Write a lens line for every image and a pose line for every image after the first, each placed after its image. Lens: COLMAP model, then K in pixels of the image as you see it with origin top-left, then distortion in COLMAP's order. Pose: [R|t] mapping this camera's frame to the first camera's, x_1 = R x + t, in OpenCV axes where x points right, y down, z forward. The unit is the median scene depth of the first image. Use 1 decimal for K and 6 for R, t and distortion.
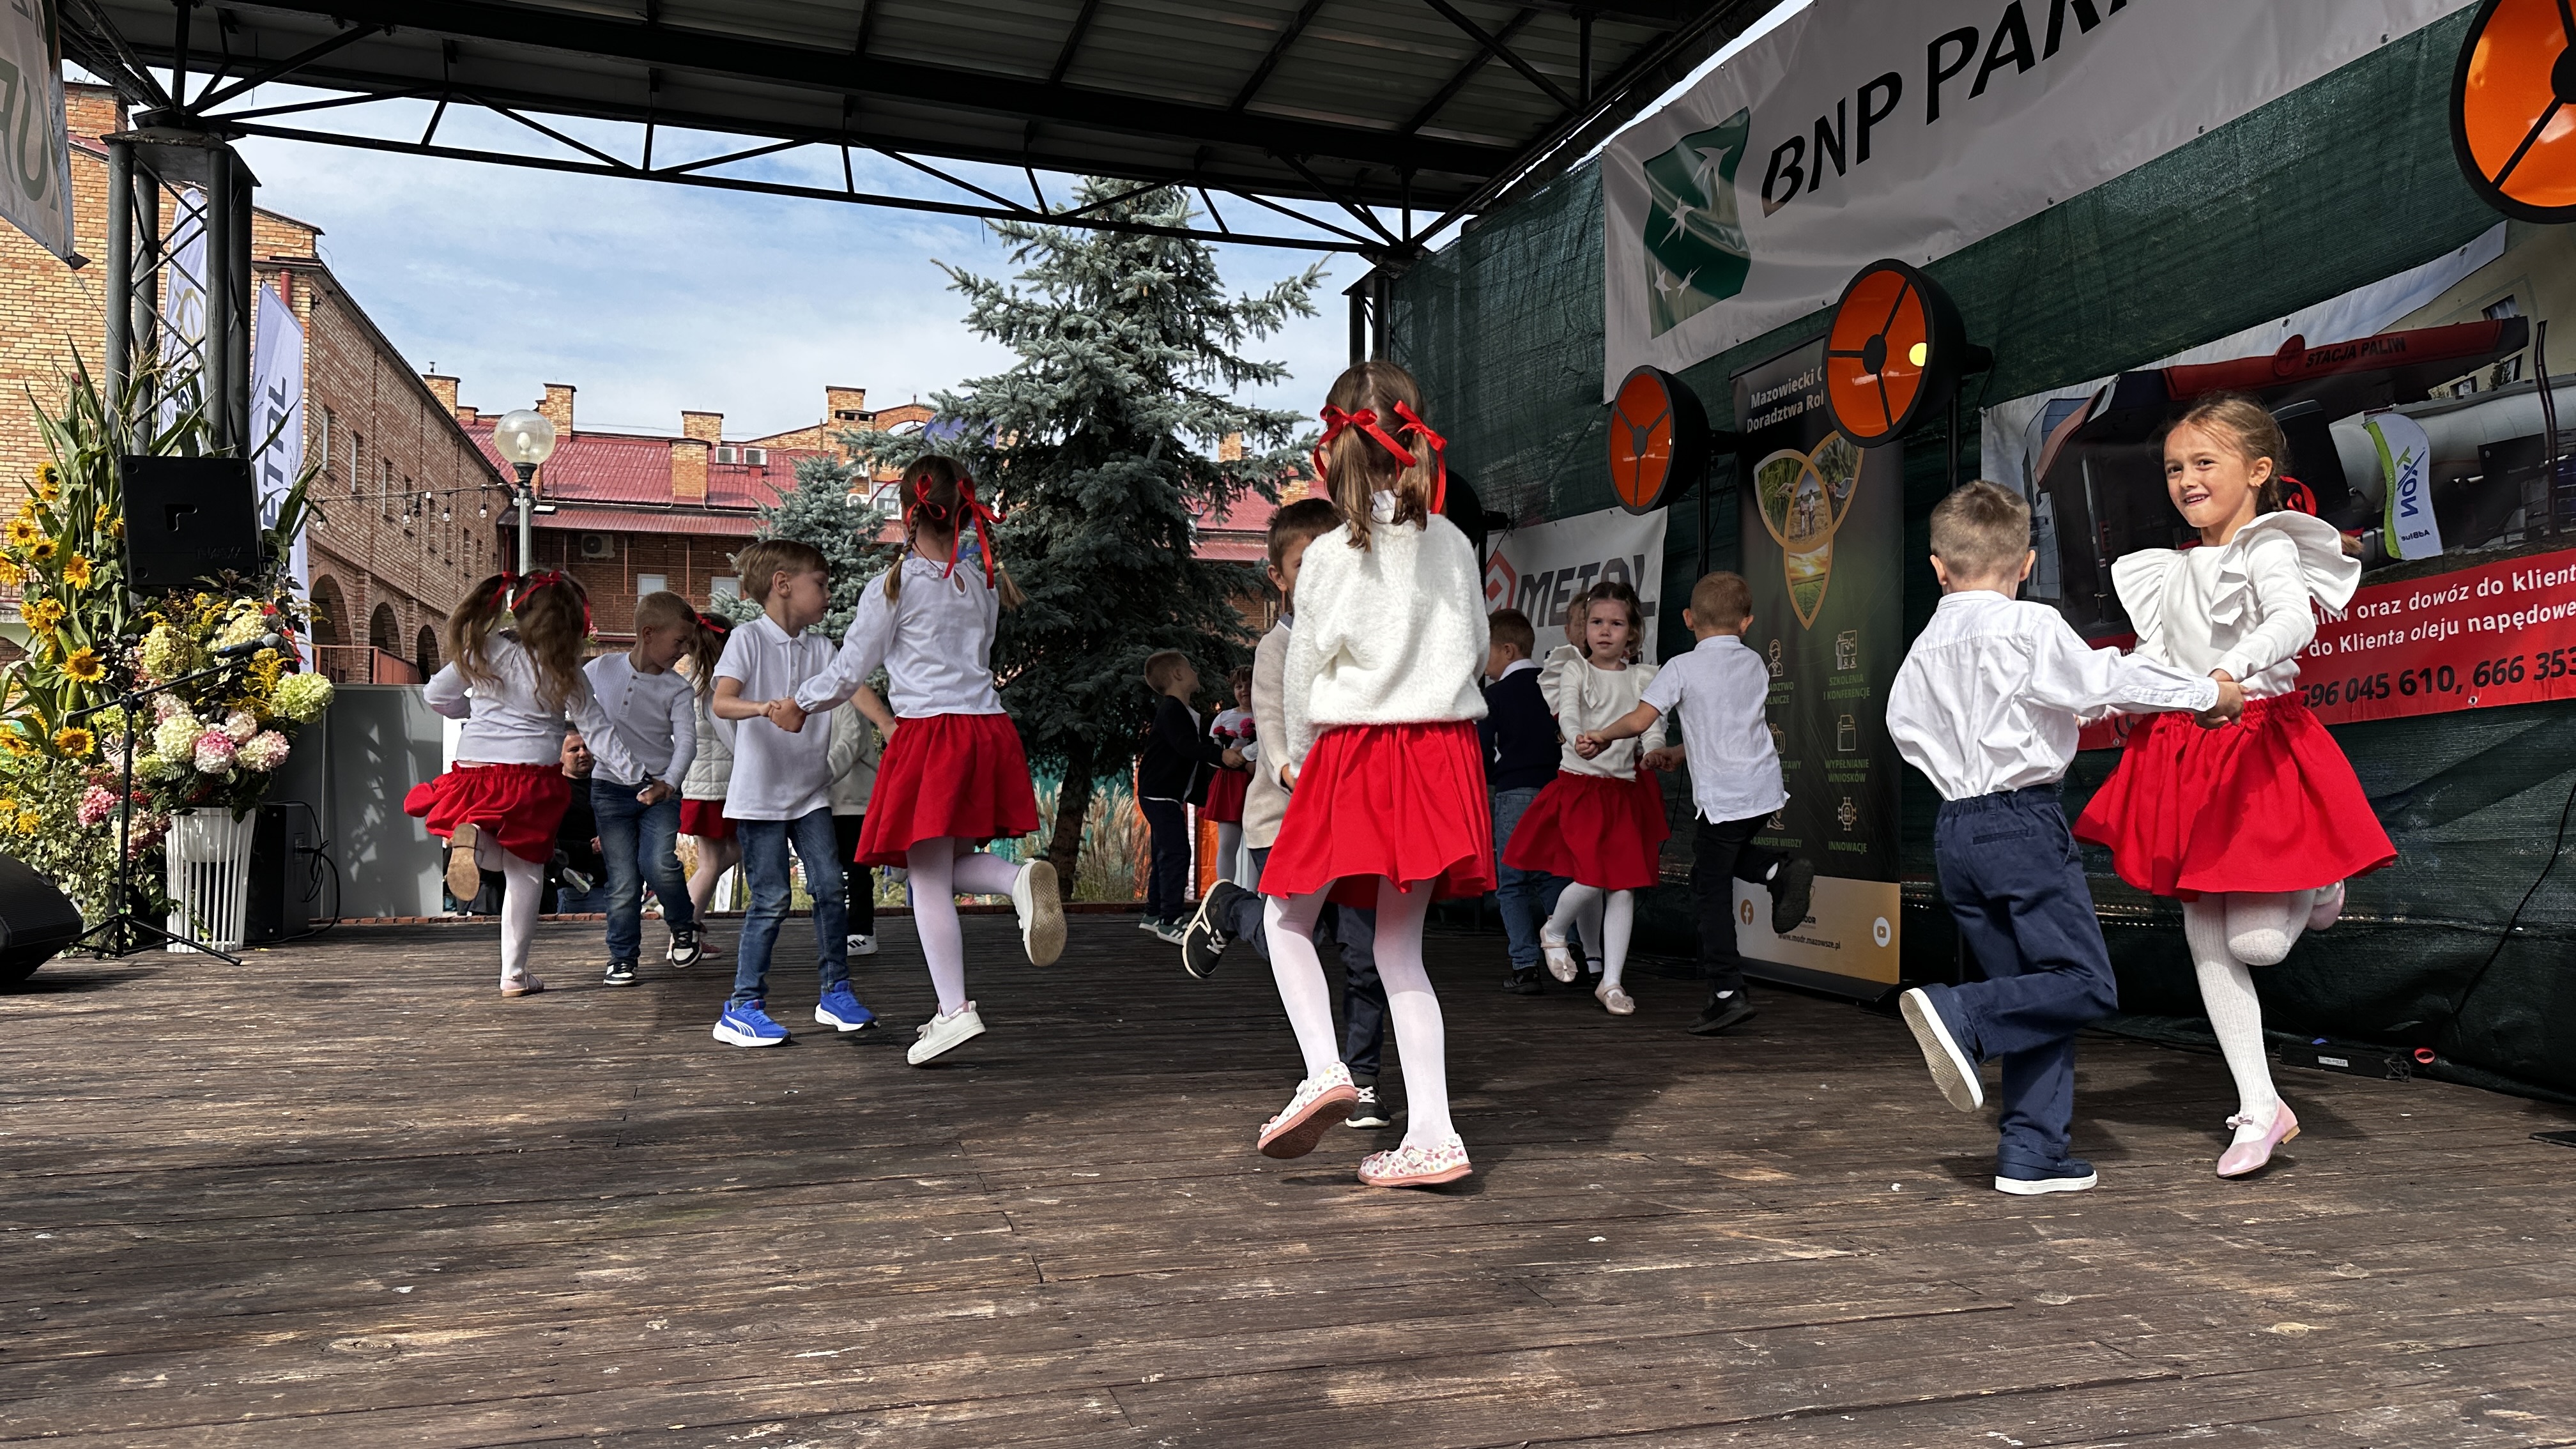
lens RADIAL K [[1794.5, 0, 1293.3], [0, 1794.5, 715.4], [0, 0, 1]] dist [0.146270, -0.239010]
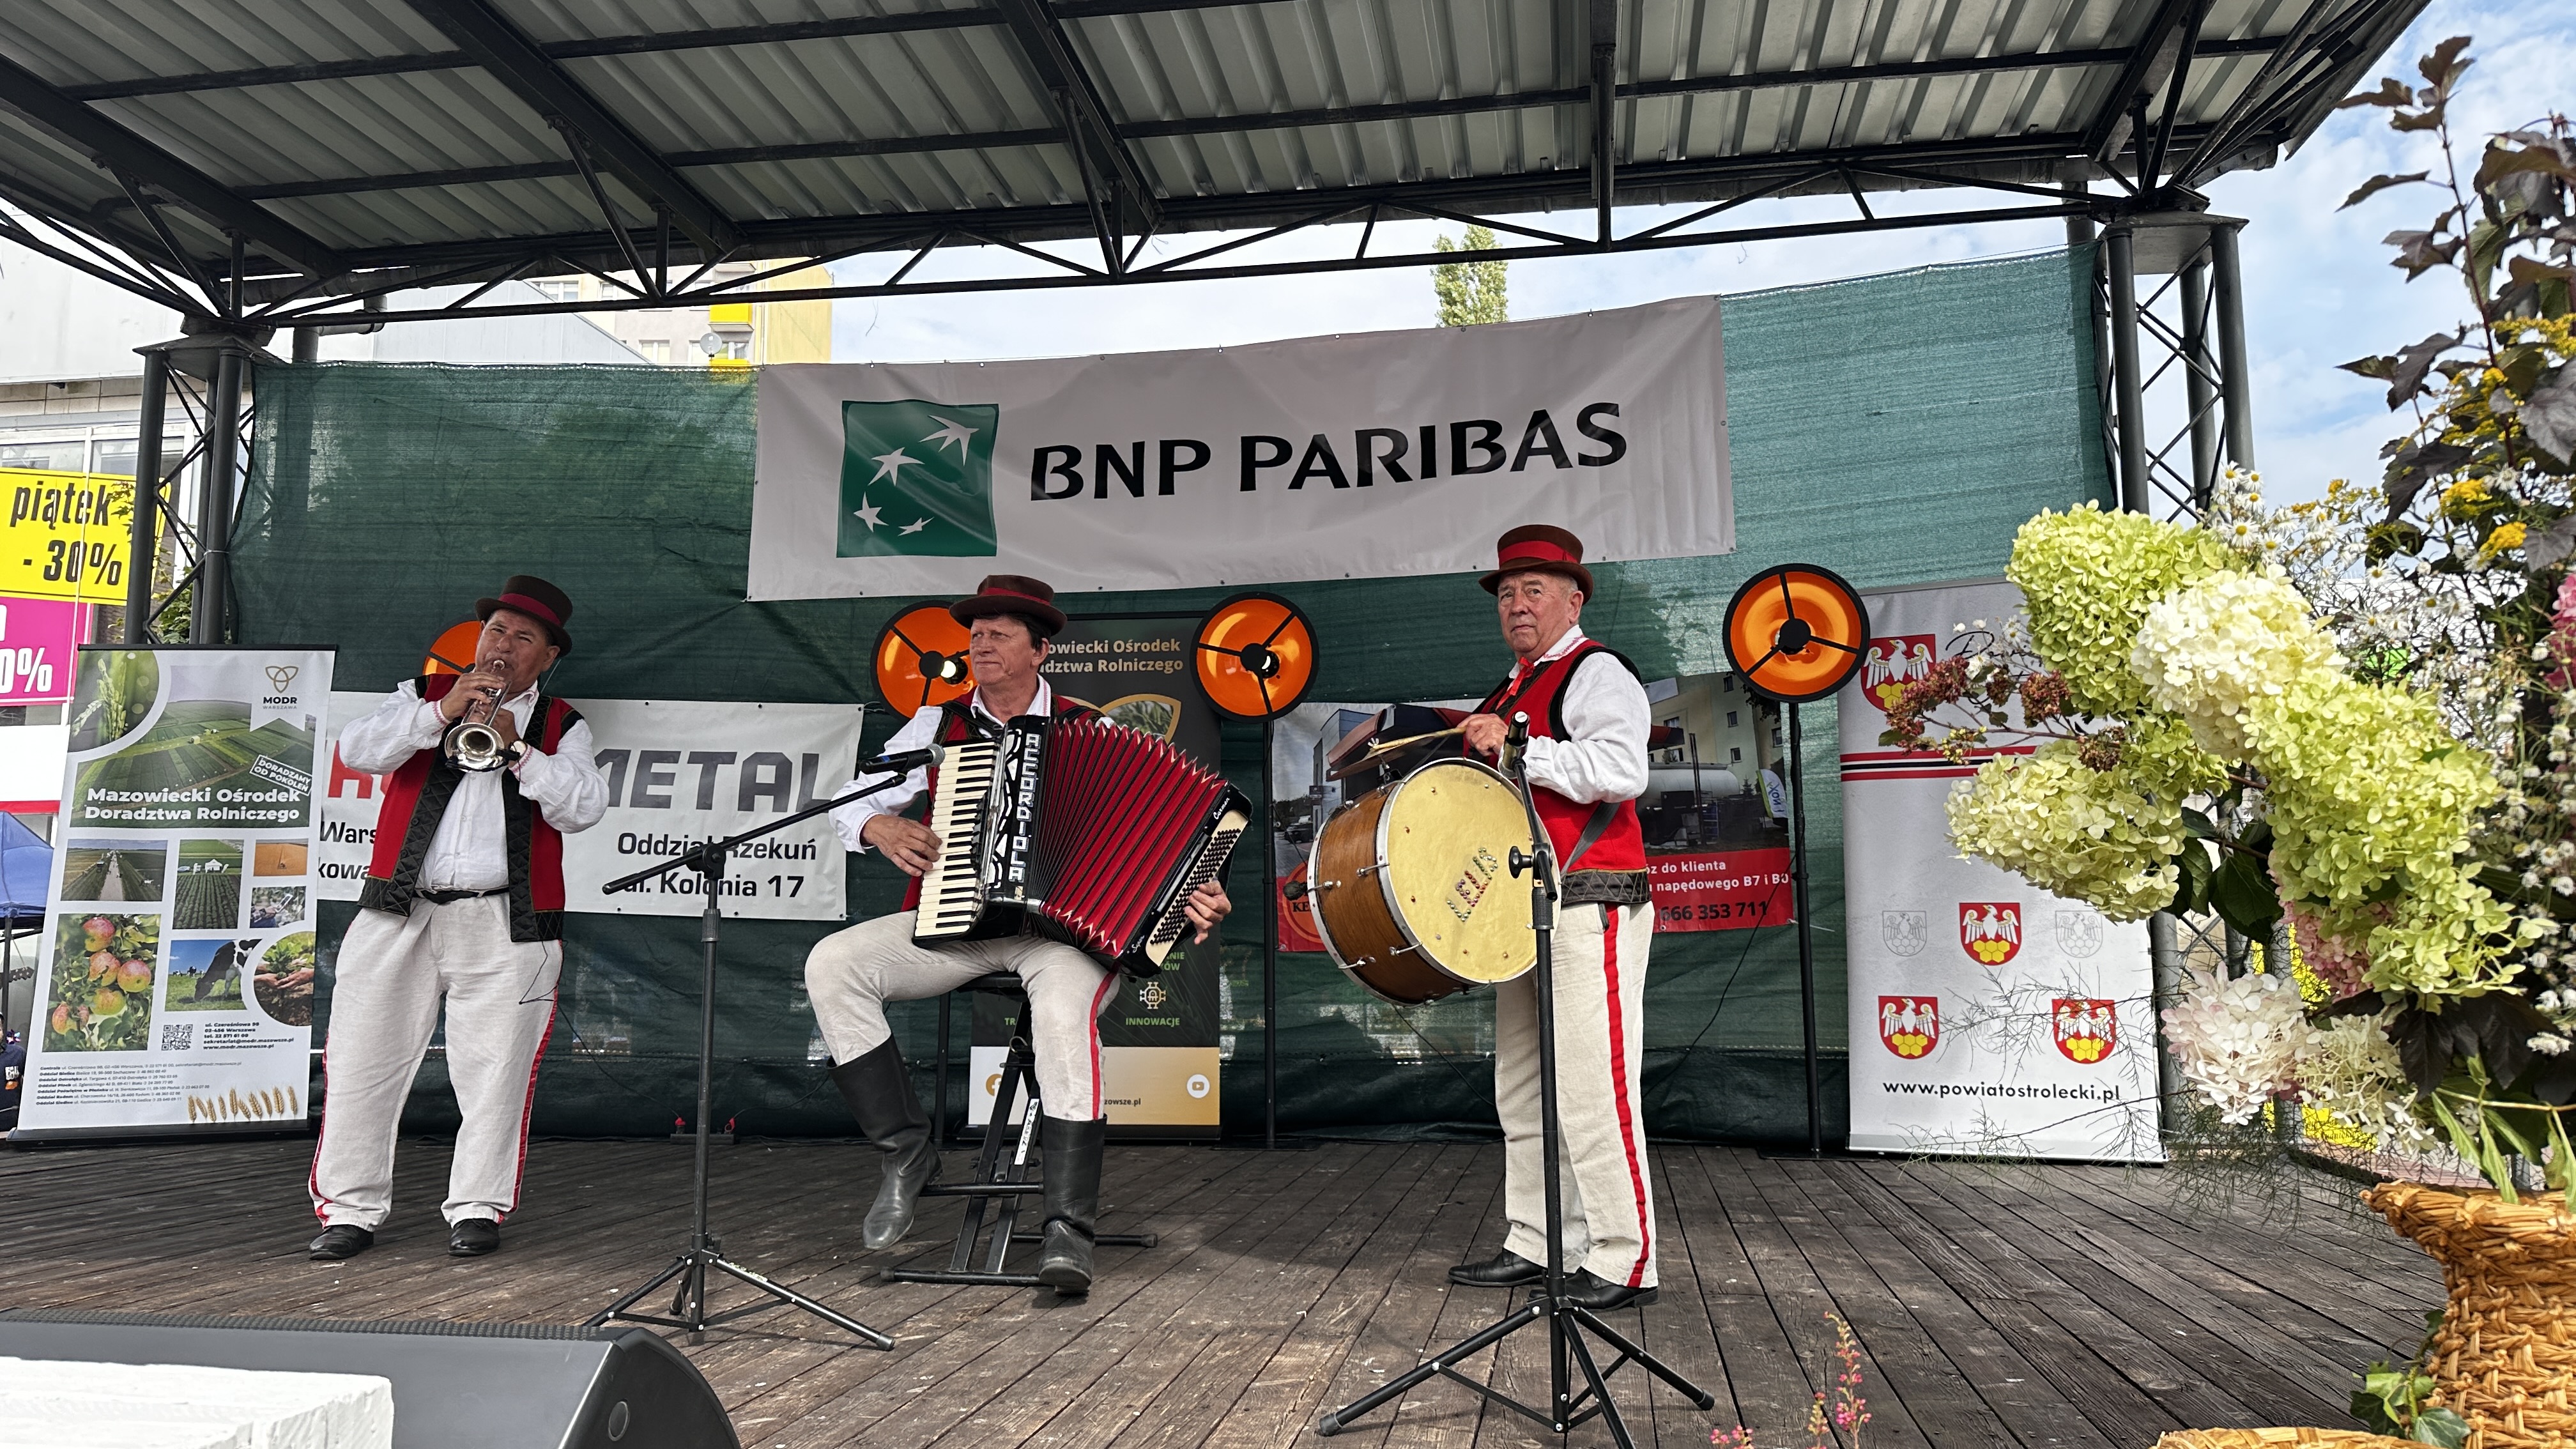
lens RADIAL K [[1797.9, 0, 1323.0], [0, 1797.9, 713.9], [0, 0, 1]] dist [0.059614, -0.073473]
pose [[0.448902, 0.098198, 0.888169, -0.363974], [-0.032199, 0.995076, -0.093744, -0.013129], [-0.893001, 0.013484, 0.449853, 0.147483]]
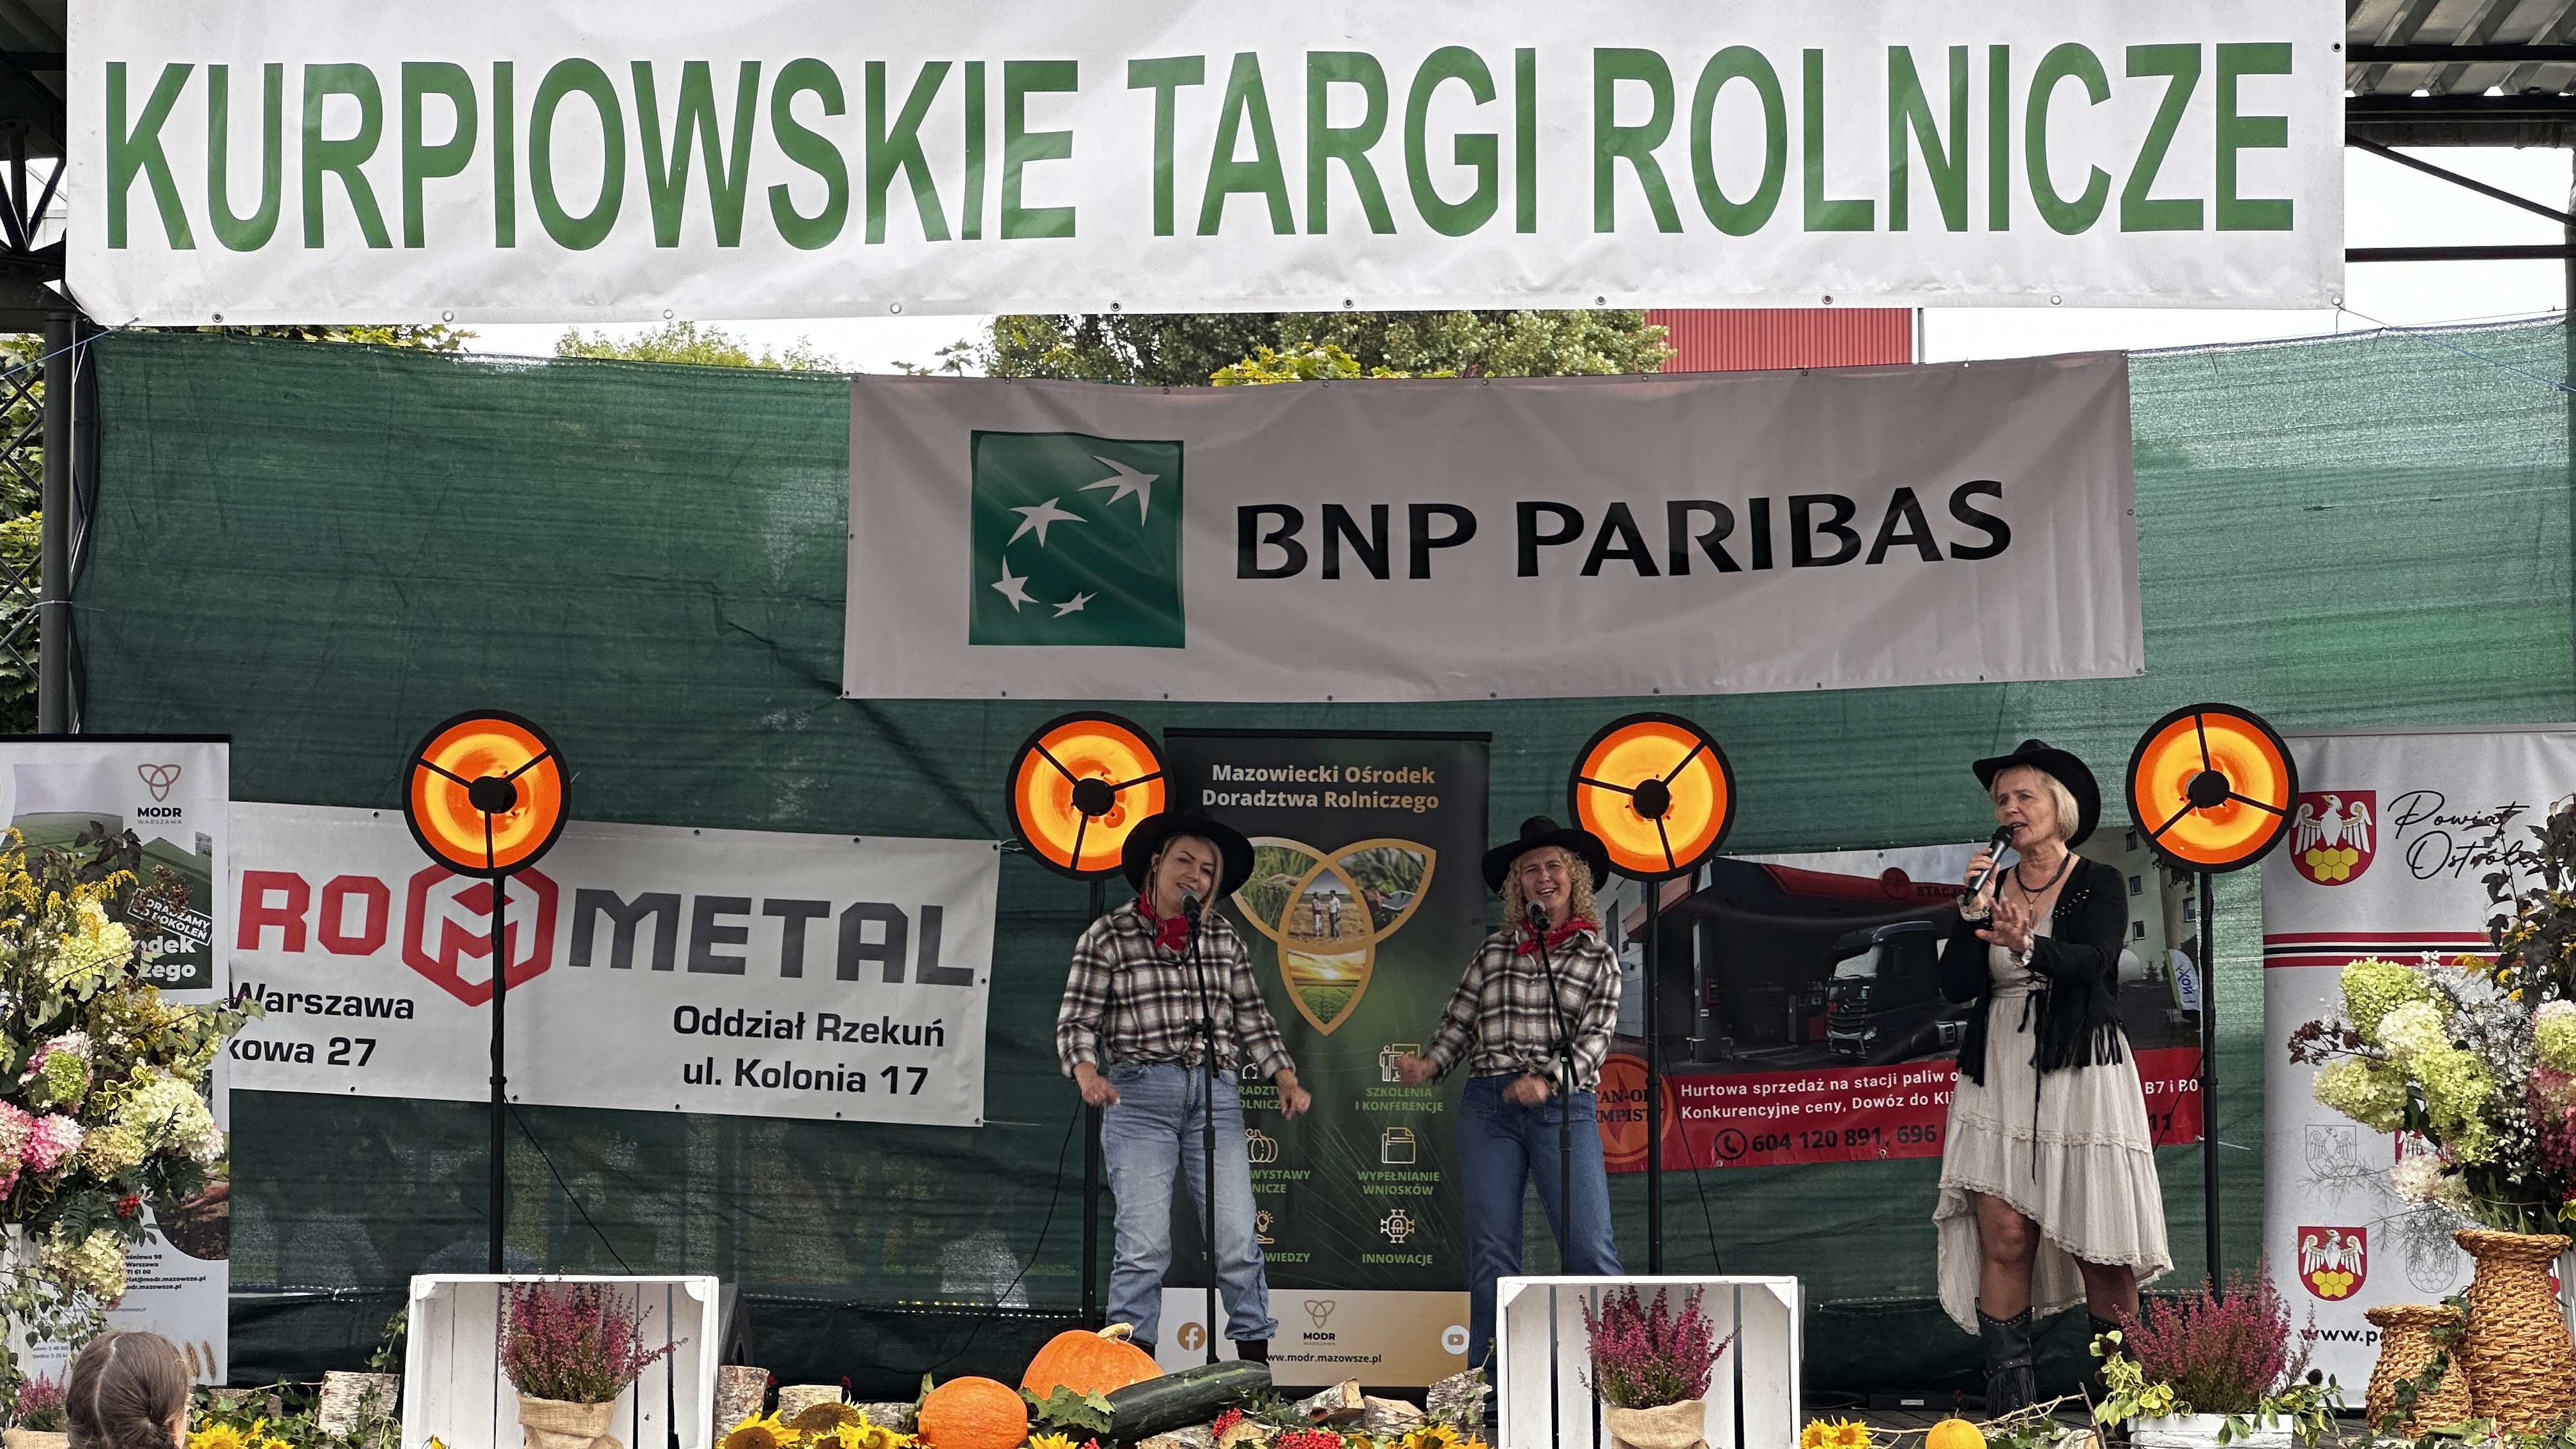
lens RADIAL K [[5881.5, 0, 1288.0], [0, 5881.5, 724.5], [0, 0, 1]] dist [-0.393375, 7.754981]
pose [[0.337863, 0.069615, 0.938617, -1.290274], [-0.042946, 0.997362, -0.058514, -0.013782], [-0.940215, -0.020541, 0.339961, -0.018072]]
